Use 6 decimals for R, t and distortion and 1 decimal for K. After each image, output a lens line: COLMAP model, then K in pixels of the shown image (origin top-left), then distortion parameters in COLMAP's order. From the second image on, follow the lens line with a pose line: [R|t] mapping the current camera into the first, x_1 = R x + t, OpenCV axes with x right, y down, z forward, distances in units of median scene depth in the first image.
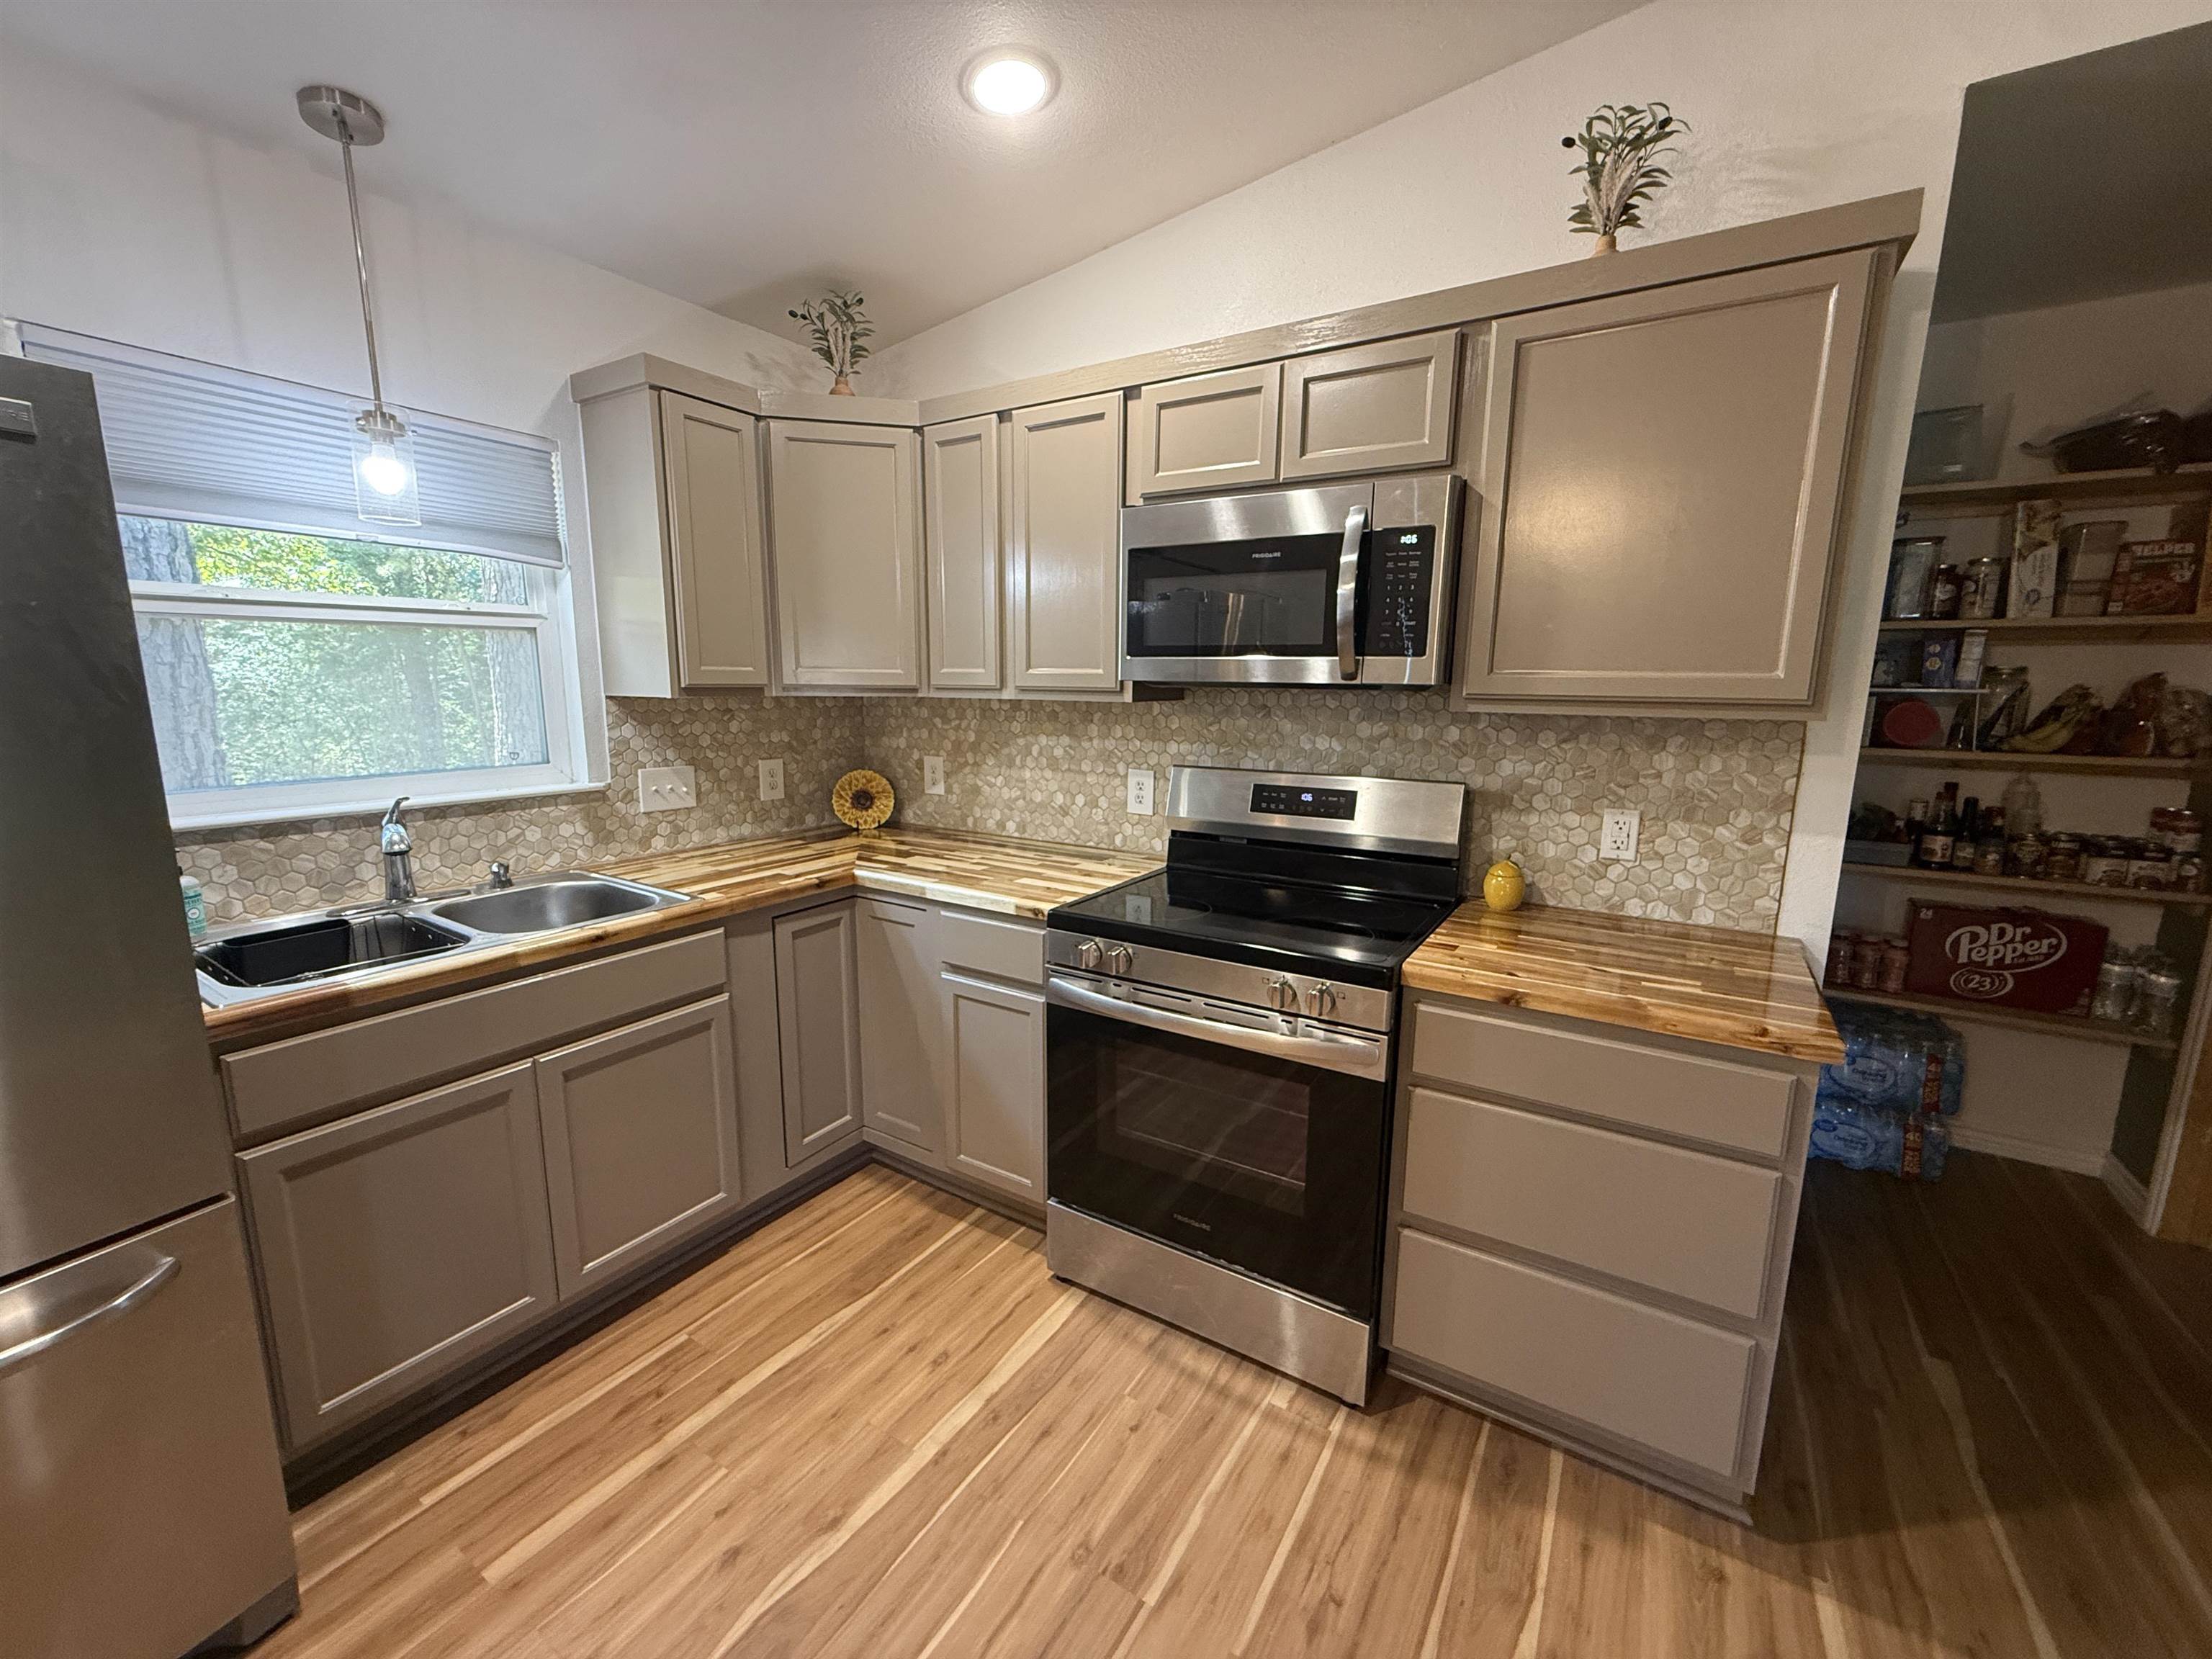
lens RADIAL K [[880.5, 0, 1101.2], [0, 880.5, 831.1], [0, 0, 1]] dist [-0.001434, -0.000015]
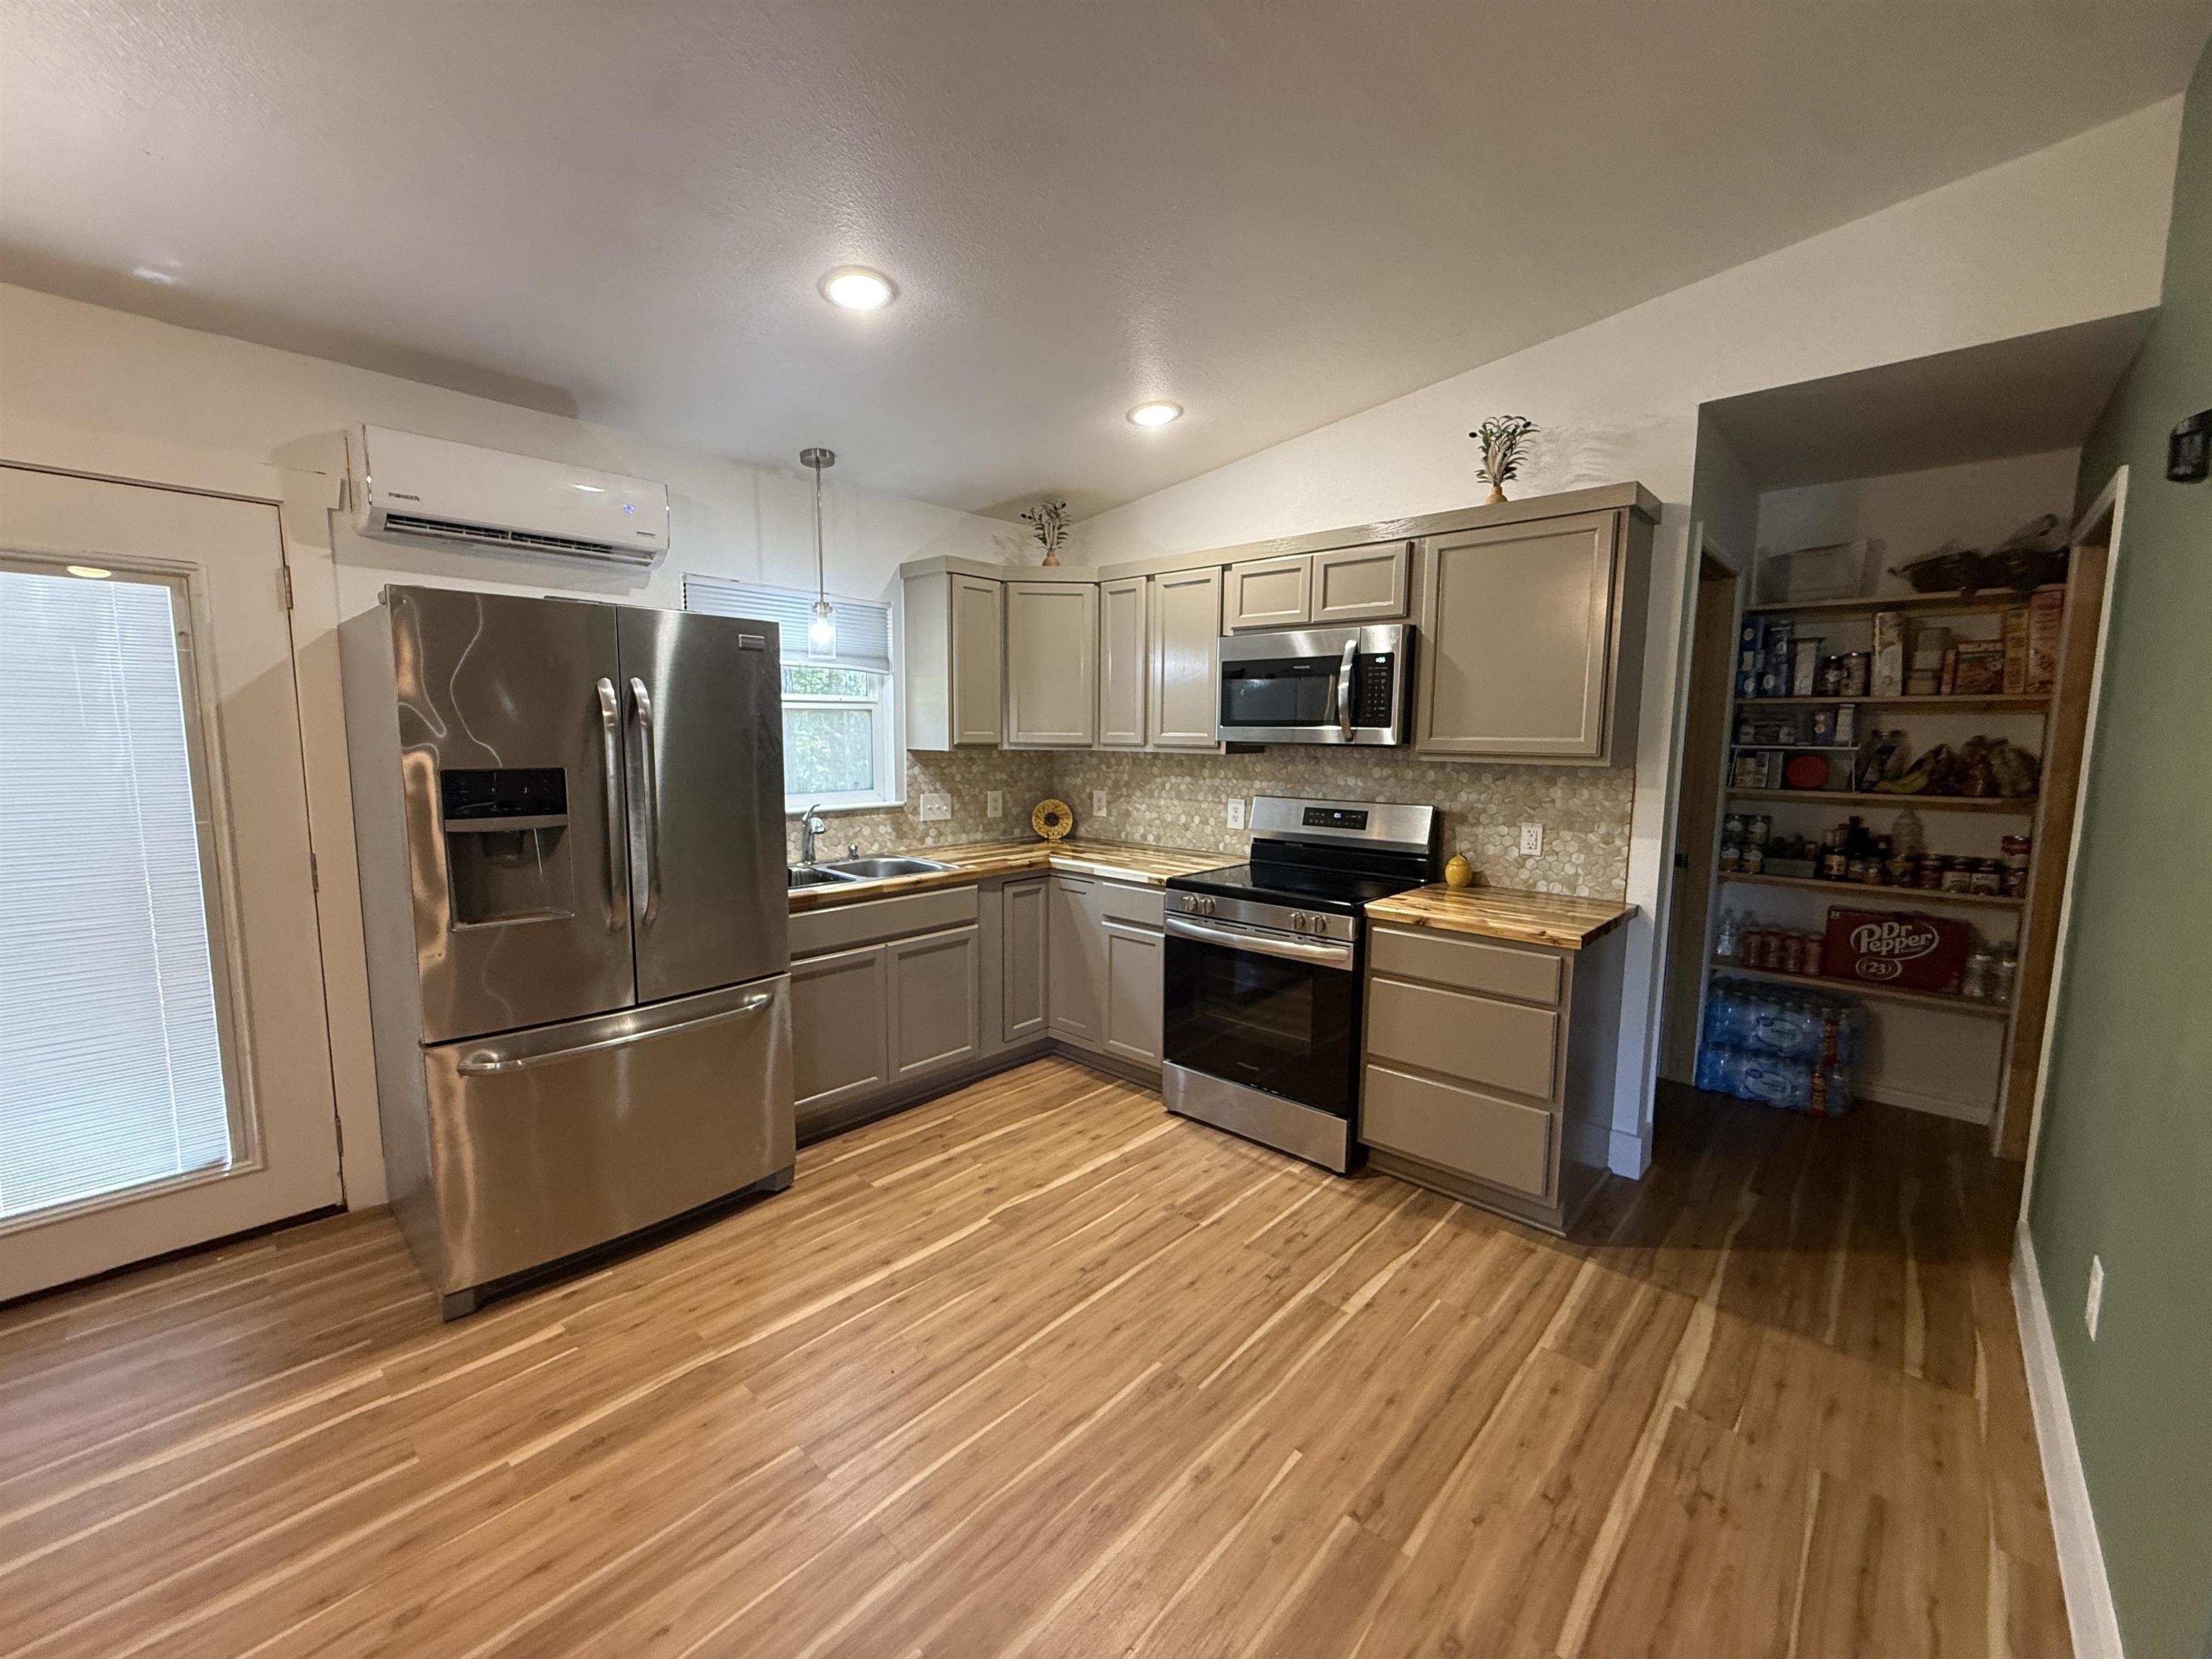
lens RADIAL K [[880.5, 0, 1103.4], [0, 880.5, 832.4], [0, 0, 1]] dist [-0.001434, -0.000015]
pose [[0.984487, 0.019003, -0.174428, 0.107217], [-0.028867, 0.998113, -0.054187, 0.094723], [0.173069, 0.058382, 0.983178, -0.646351]]
